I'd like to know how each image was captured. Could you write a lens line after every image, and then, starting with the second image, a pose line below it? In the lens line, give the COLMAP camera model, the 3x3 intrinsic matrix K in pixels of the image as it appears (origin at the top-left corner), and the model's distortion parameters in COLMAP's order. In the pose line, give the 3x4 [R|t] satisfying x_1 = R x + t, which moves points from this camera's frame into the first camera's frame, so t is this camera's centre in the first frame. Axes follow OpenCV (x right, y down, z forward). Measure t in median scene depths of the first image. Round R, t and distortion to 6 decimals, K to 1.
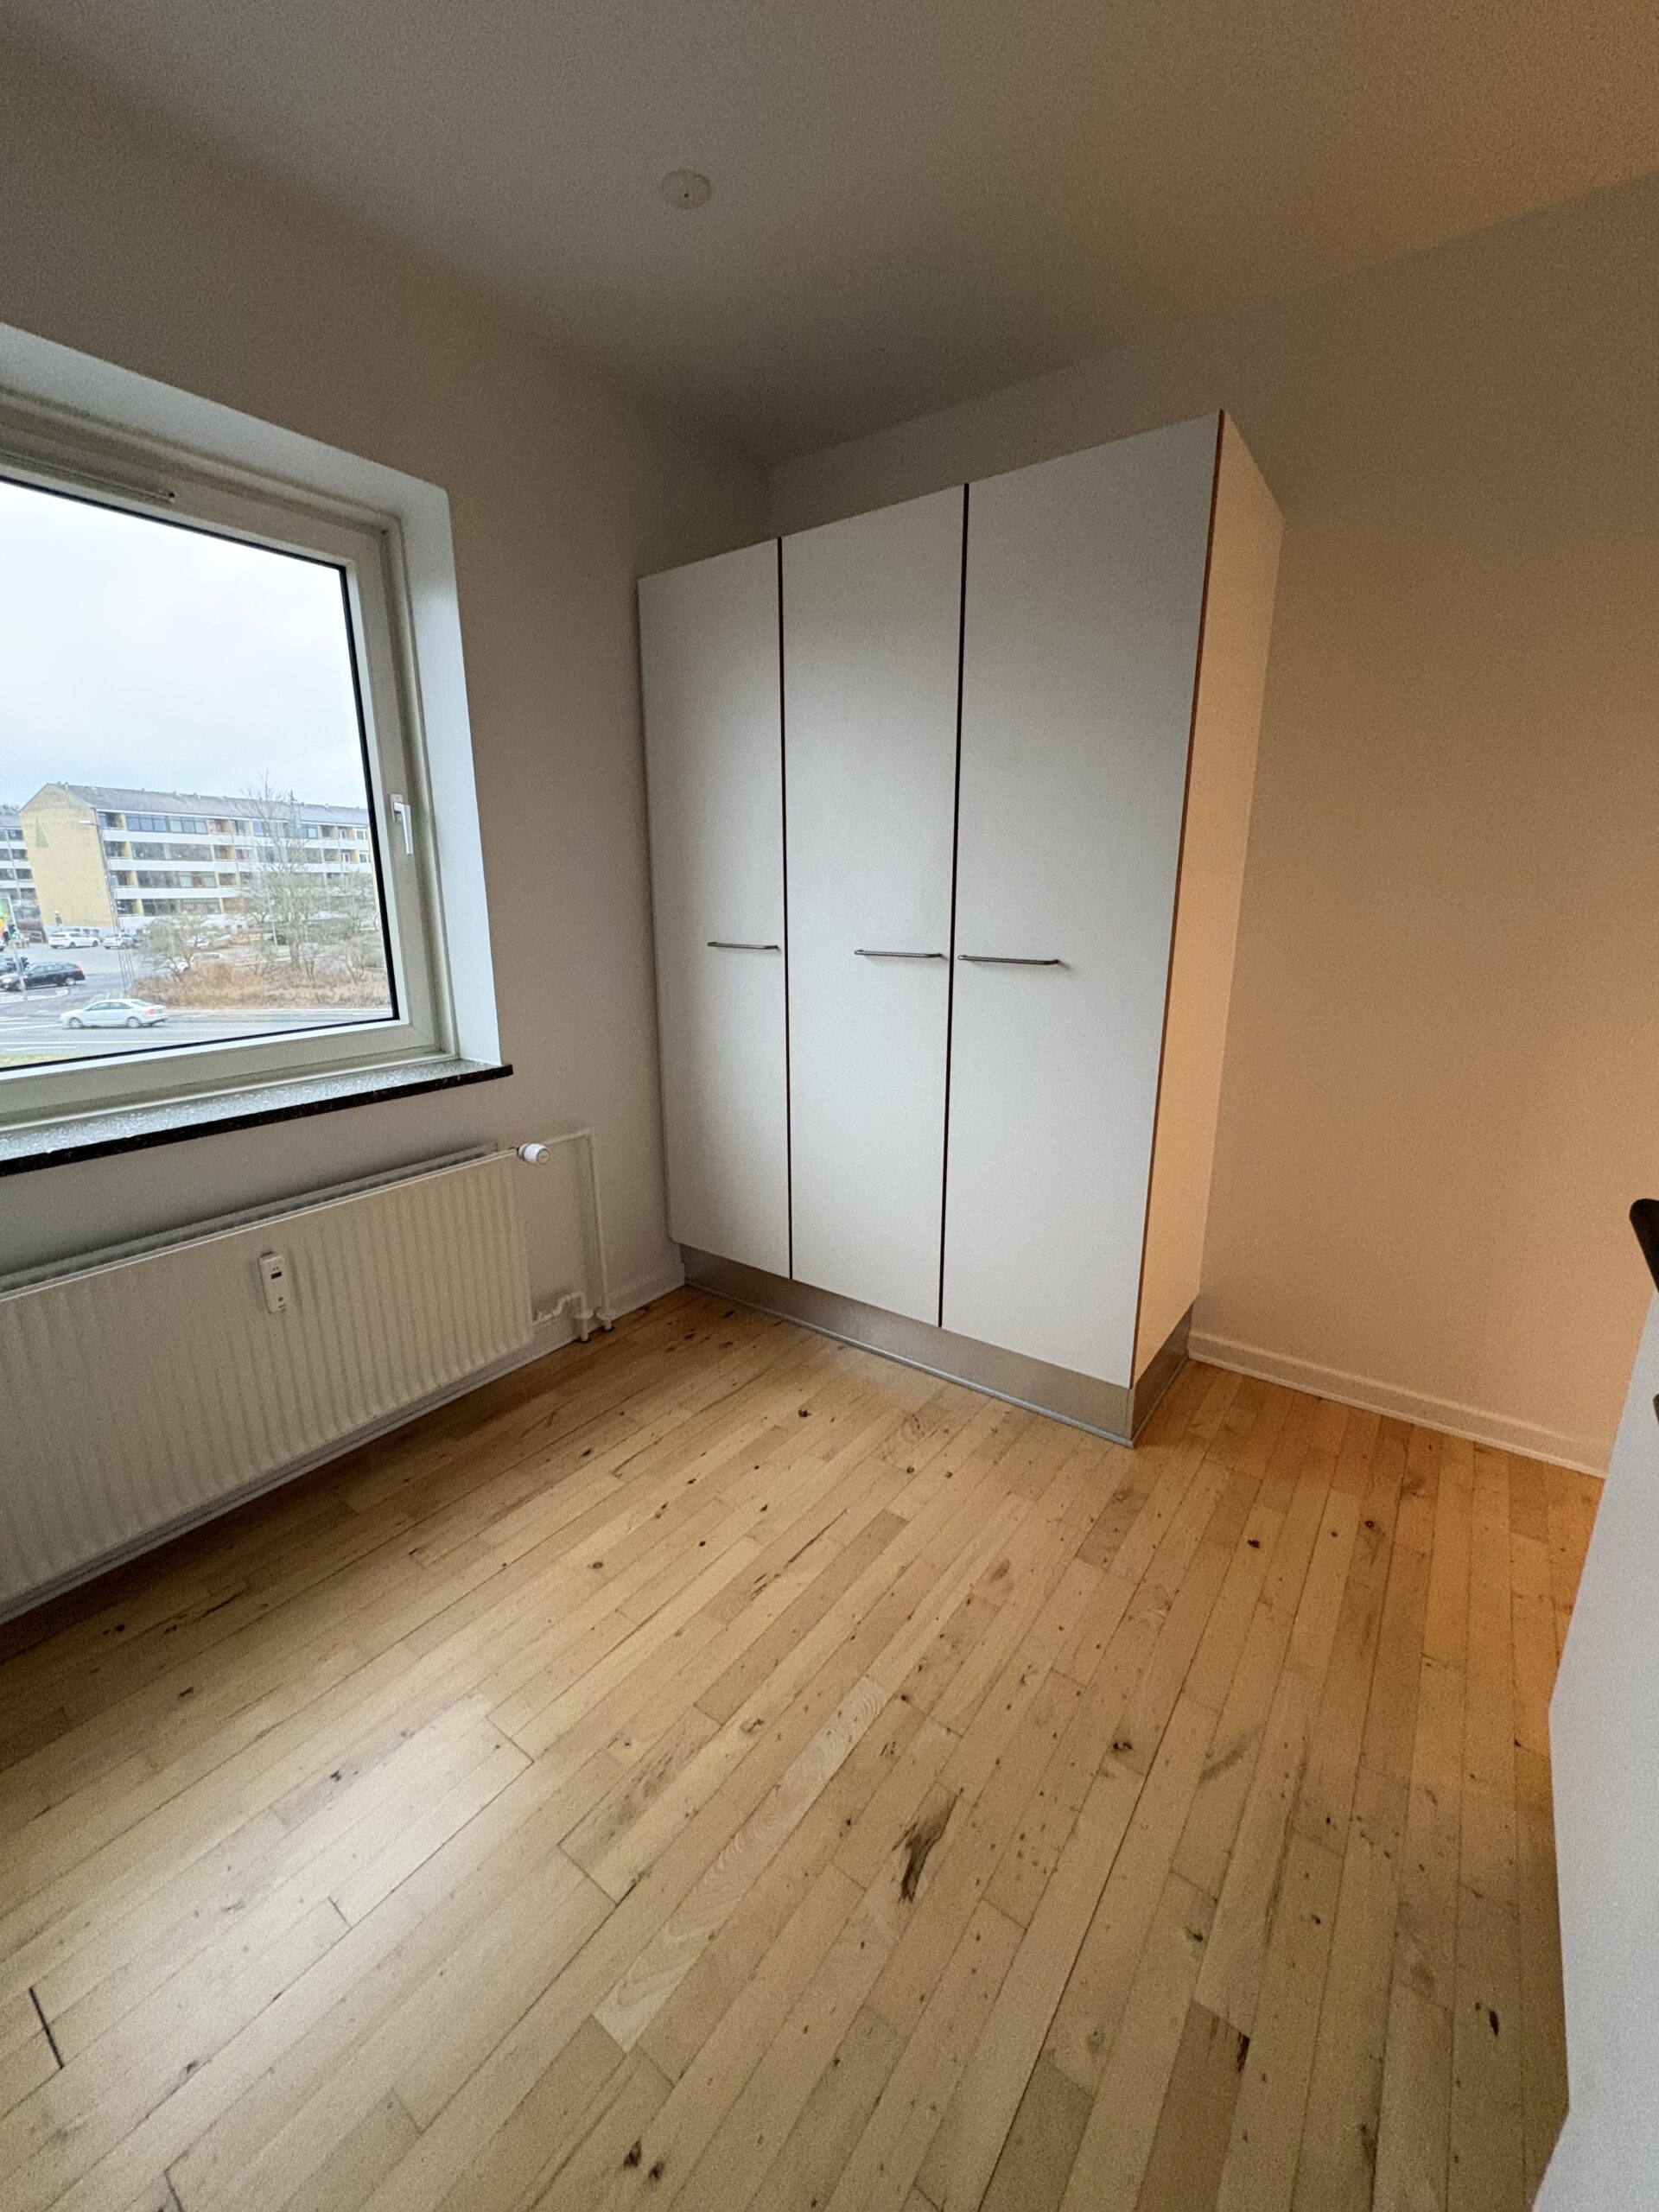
lens RADIAL K [[881.9, 0, 824.5], [0, 881.9, 1102.3], [0, 0, 1]] dist [0.000591, 0.000307]
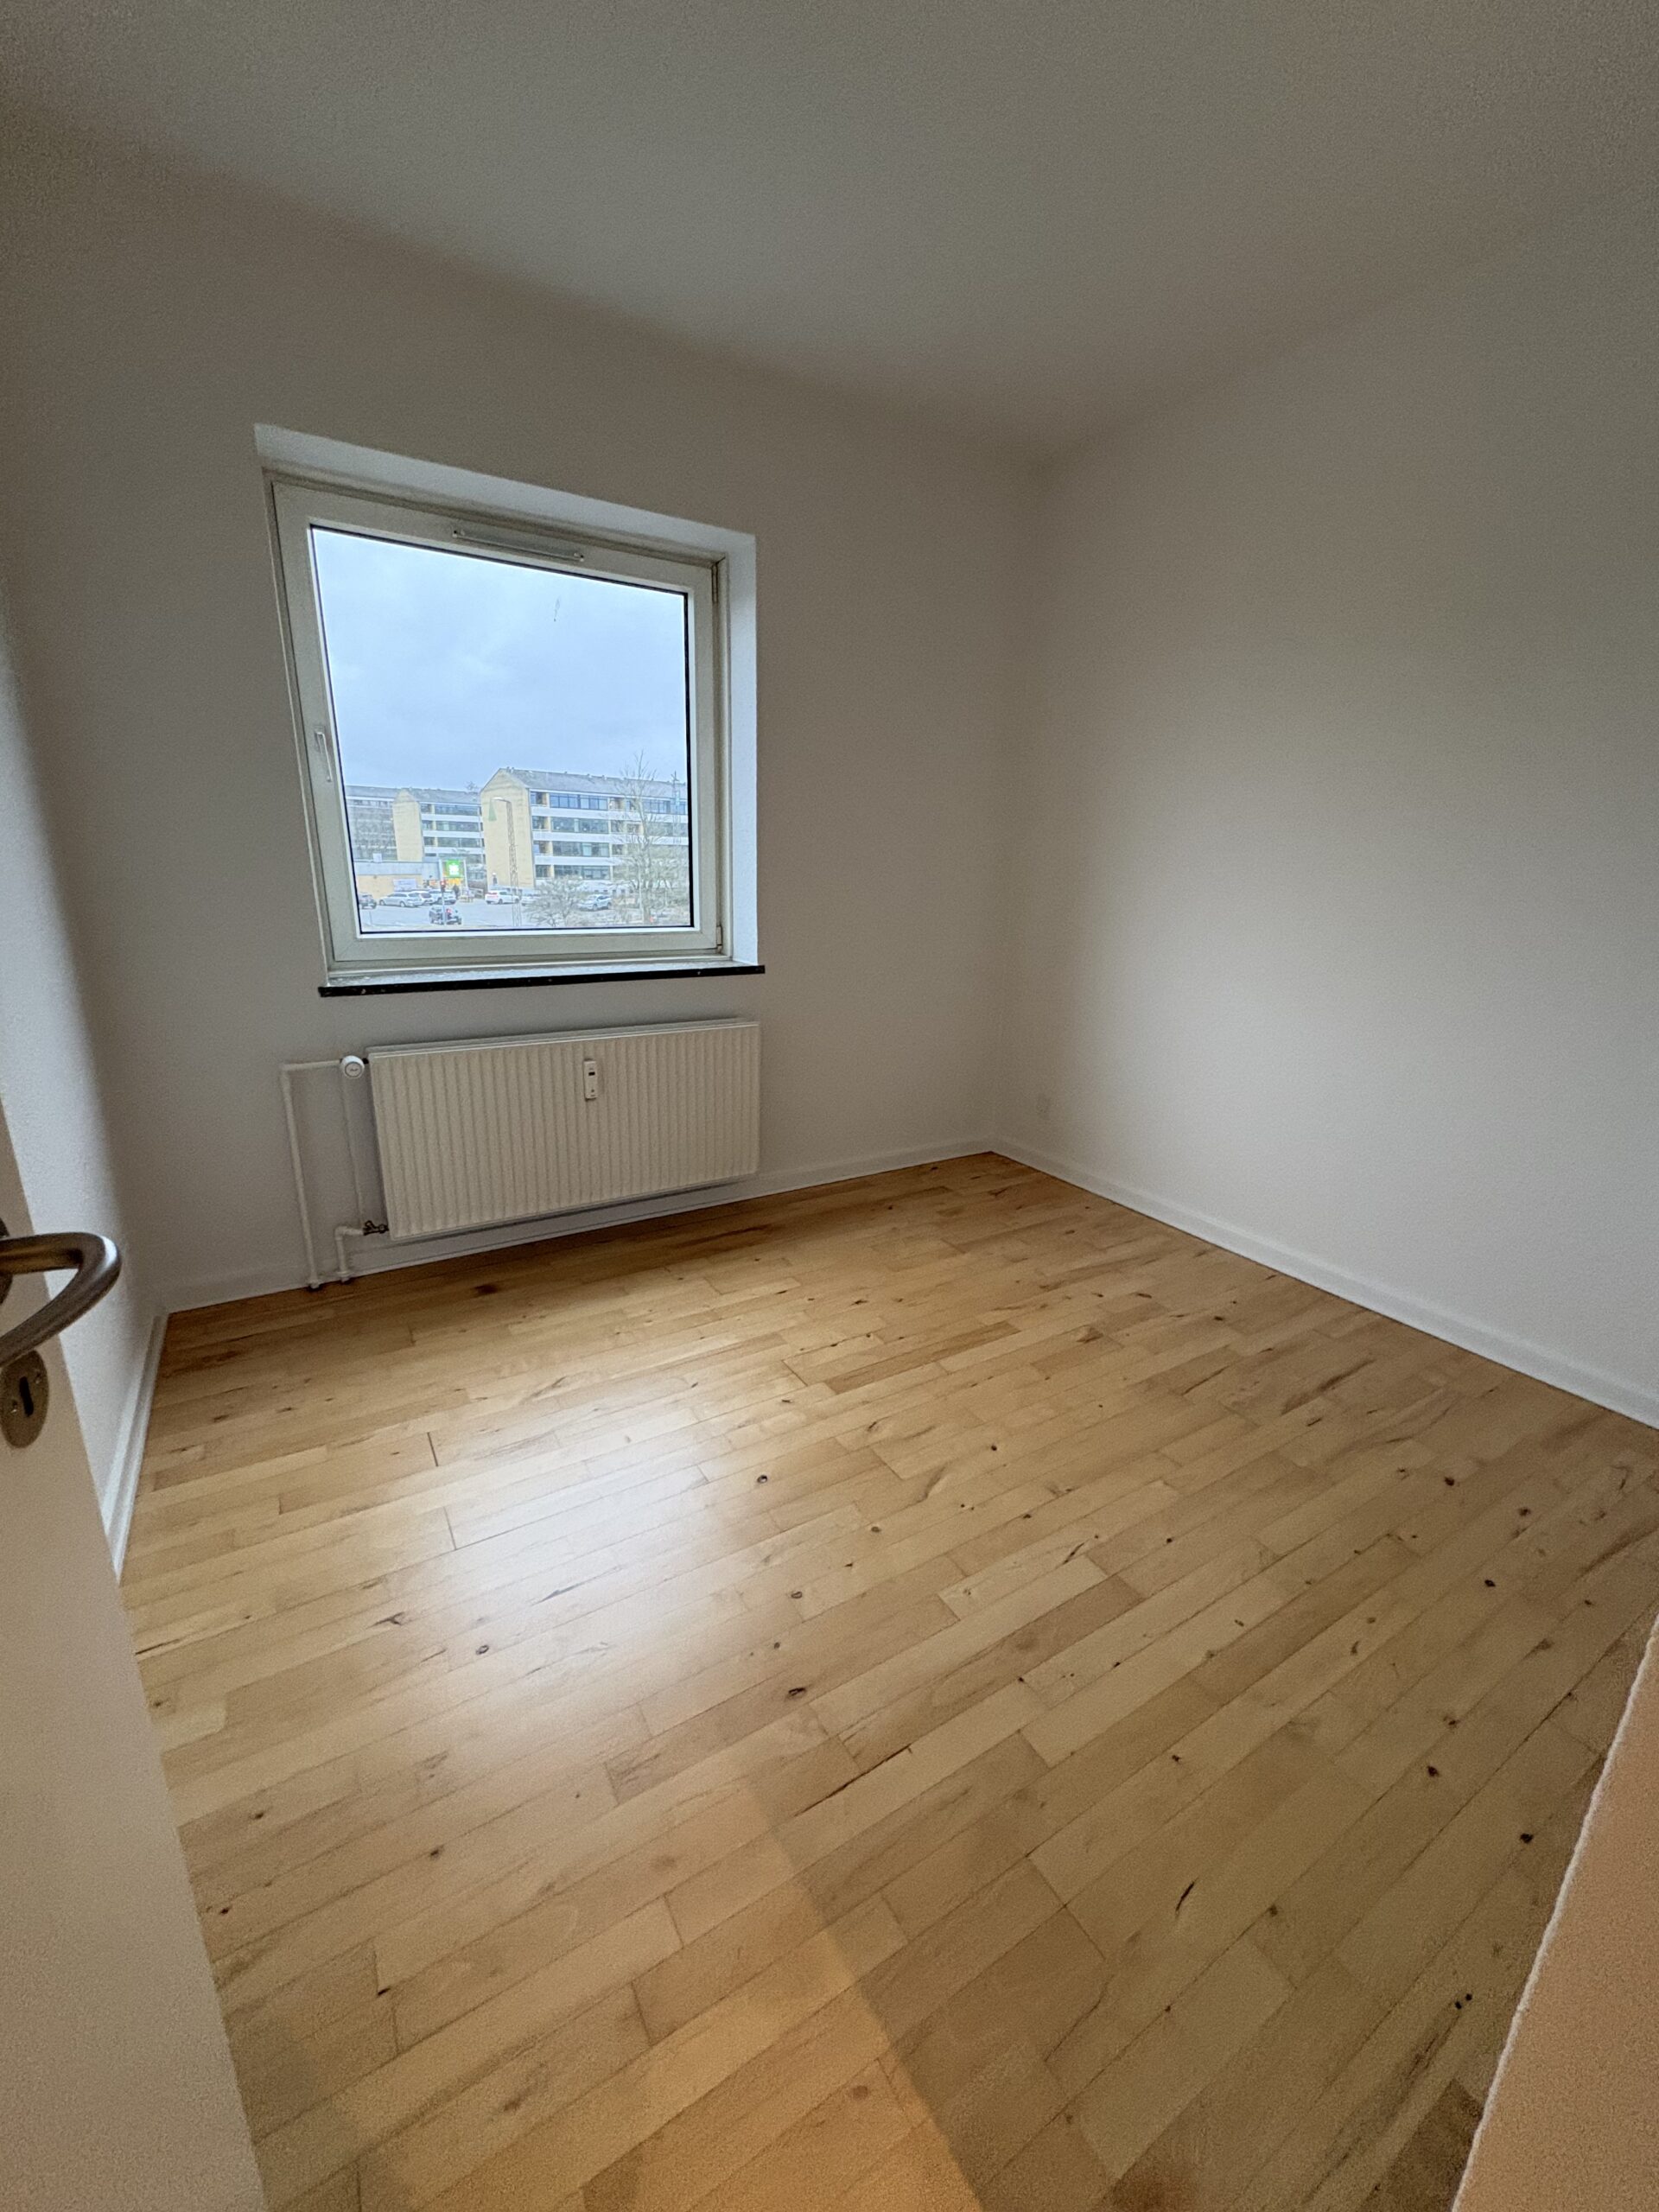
lens RADIAL K [[881.9, 0, 835.9], [0, 881.9, 1111.8], [0, 0, 1]] dist [0.000591, 0.000307]
pose [[0.939610, 0.118835, -0.320955, 0.236421], [-0.109180, 0.992863, 0.047983, 0.121200], [0.324366, -0.010043, 0.945878, -0.265802]]
